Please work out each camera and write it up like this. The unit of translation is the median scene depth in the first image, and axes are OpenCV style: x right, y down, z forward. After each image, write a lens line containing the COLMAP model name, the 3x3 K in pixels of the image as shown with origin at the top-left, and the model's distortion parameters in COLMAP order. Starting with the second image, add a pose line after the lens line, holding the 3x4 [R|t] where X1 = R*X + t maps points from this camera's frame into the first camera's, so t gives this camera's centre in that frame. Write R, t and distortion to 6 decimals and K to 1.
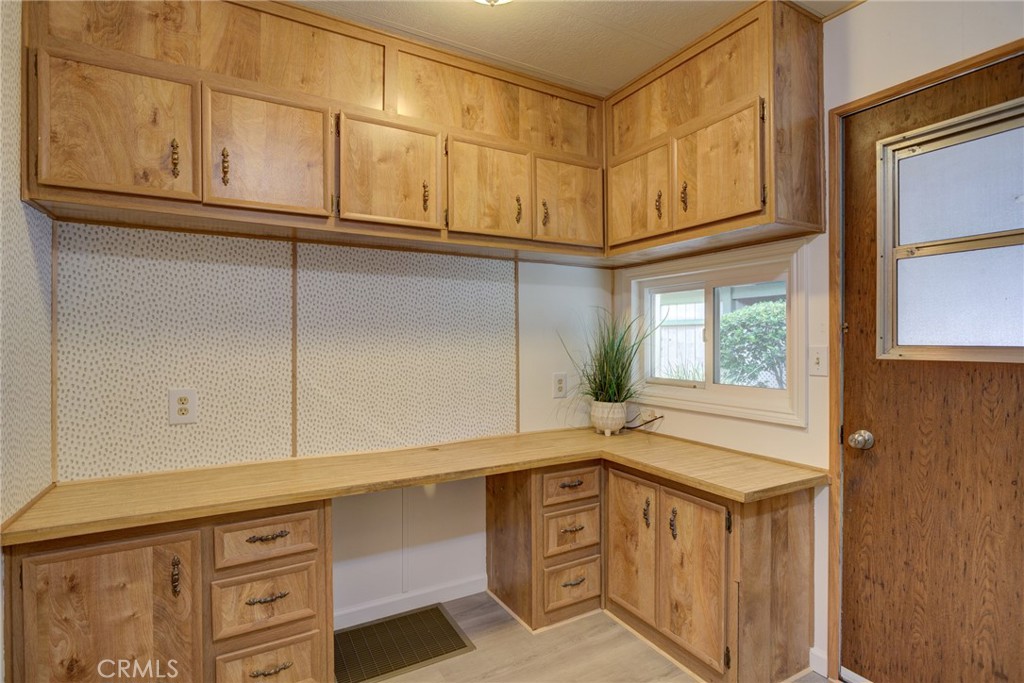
lens RADIAL K [[502.9, 0, 511.6], [0, 502.9, 341.8], [0, 0, 1]] dist [-0.018301, 0.006711]
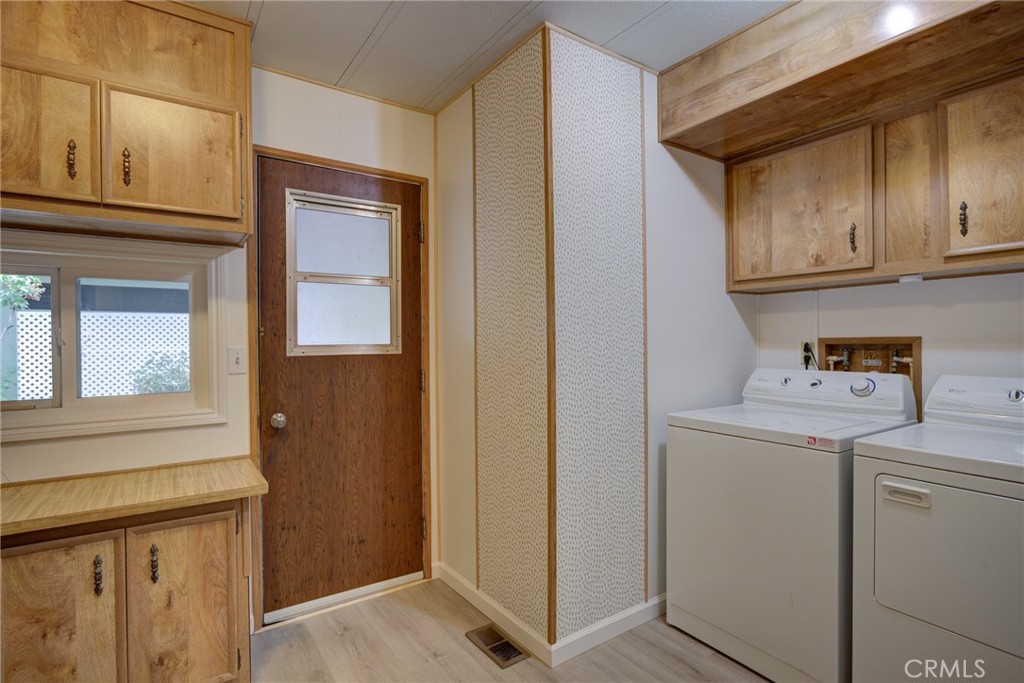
lens RADIAL K [[502.9, 0, 508.8], [0, 502.9, 341.3], [0, 0, 1]] dist [-0.018301, 0.006711]
pose [[-0.089857, -0.005295, 0.995941, -0.595550], [0.009403, 0.999937, 0.006164, -0.006491], [-0.995910, 0.009918, -0.089801, 0.526507]]
